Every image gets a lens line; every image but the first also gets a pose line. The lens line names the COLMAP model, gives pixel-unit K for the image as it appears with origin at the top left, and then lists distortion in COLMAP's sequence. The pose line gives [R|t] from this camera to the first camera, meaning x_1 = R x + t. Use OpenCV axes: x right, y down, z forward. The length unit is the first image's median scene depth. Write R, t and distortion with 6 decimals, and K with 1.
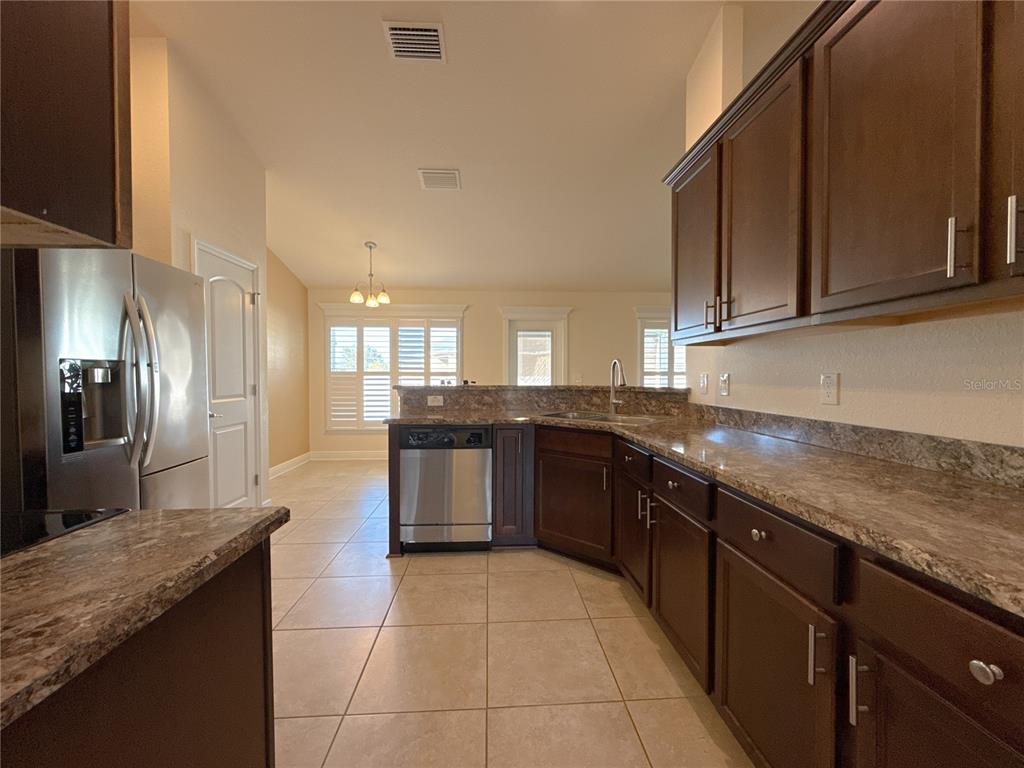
lens RADIAL K [[410.7, 0, 511.8], [0, 410.7, 383.0], [0, 0, 1]] dist [0.000906, -0.000396]
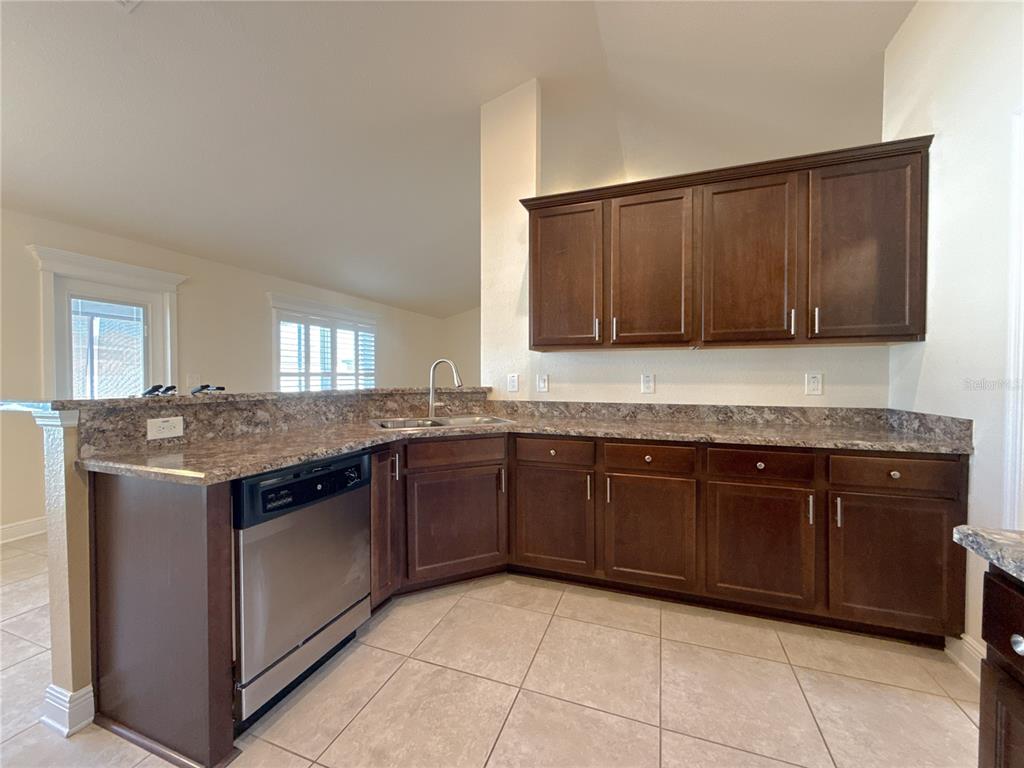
lens RADIAL K [[410.7, 0, 511.1], [0, 410.7, 383.2], [0, 0, 1]] dist [0.000906, -0.000396]
pose [[0.395879, -0.015997, 0.918163, -0.481975], [0.018651, 0.999782, 0.009378, -0.007154], [-0.918113, 0.013412, 0.396091, 0.426112]]
